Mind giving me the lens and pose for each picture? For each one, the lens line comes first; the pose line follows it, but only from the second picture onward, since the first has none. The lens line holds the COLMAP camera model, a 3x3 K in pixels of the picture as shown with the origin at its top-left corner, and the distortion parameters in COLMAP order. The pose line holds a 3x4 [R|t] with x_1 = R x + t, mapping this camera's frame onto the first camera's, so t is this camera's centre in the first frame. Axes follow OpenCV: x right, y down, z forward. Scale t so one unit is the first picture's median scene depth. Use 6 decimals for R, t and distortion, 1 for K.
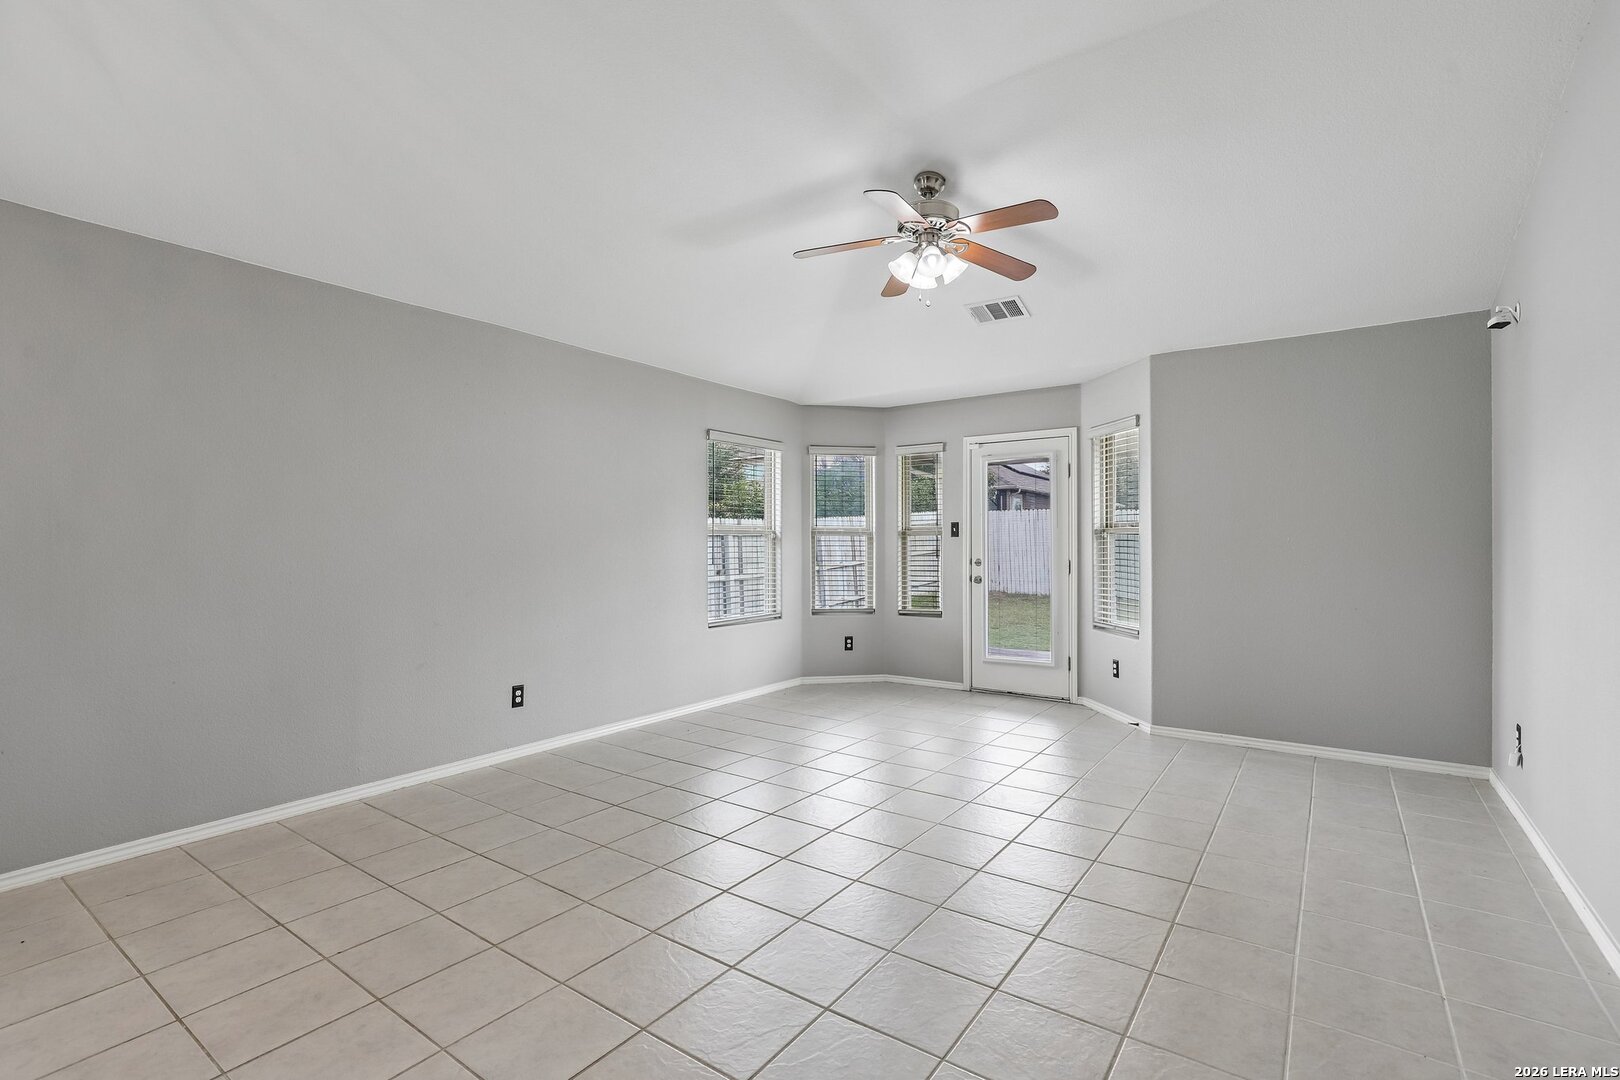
lens RADIAL K [[739.4, 0, 806.9], [0, 739.4, 547.3], [0, 0, 1]] dist [-0.023808, -0.000233]
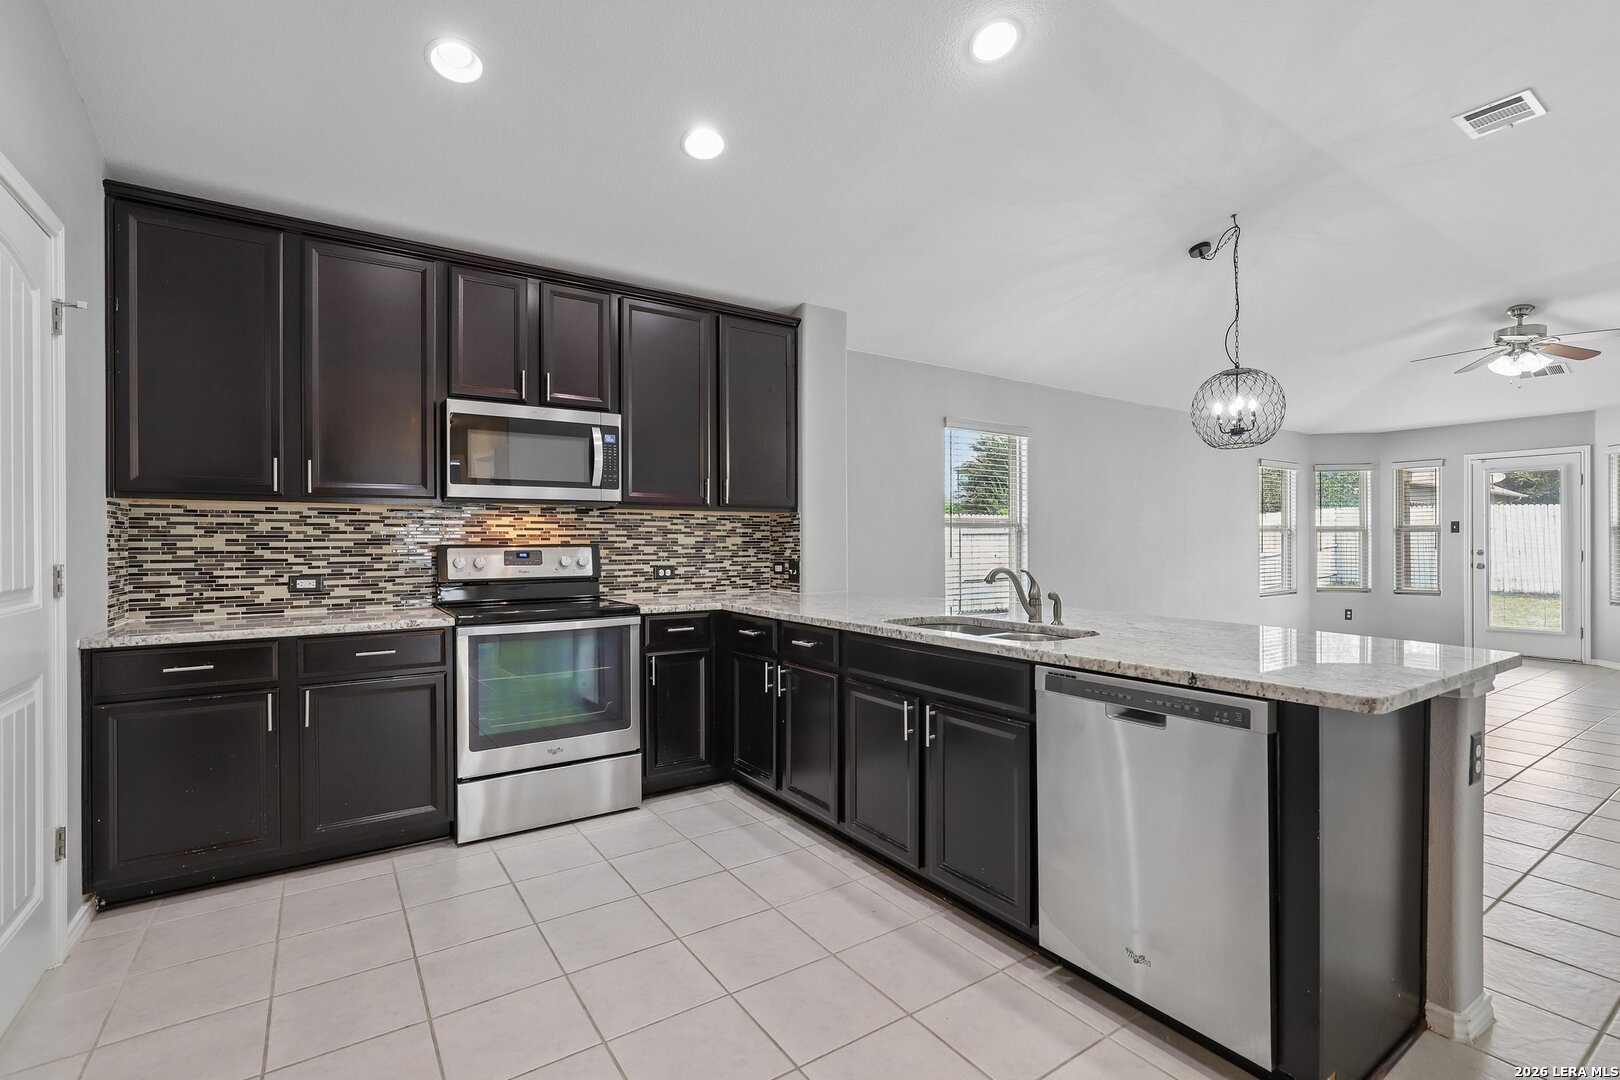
lens RADIAL K [[722.9, 0, 816.6], [0, 722.9, 540.0], [0, 0, 1]] dist [-0.003328, -0.000549]
pose [[0.939138, -0.001346, -0.343538, -0.450021], [-0.001206, 0.999973, -0.007217, 0.009767], [0.343538, 0.007192, 0.939111, -0.606807]]
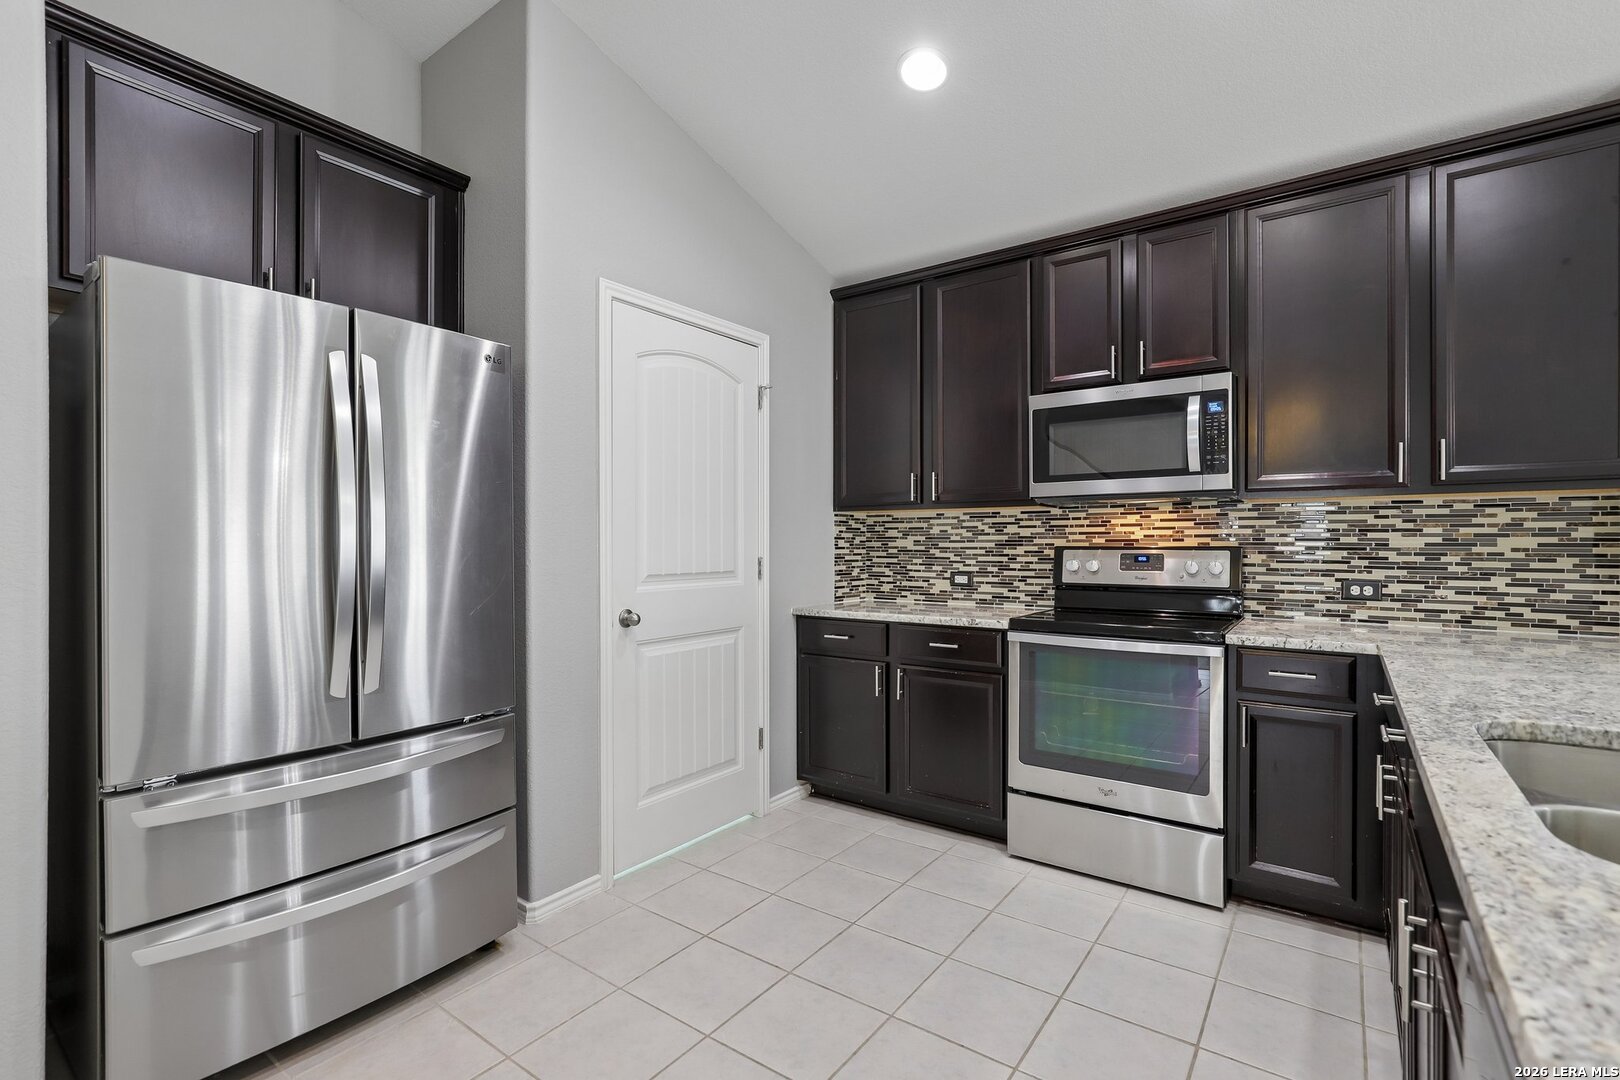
lens RADIAL K [[743.1, 0, 820.2], [0, 743.1, 541.5], [0, 0, 1]] dist [-0.010674, -0.000723]
pose [[0.006538, 0.001662, -0.999977, -0.355150], [-0.006062, 0.999980, 0.001622, 0.006305], [0.999960, 0.006052, 0.006548, -0.351460]]
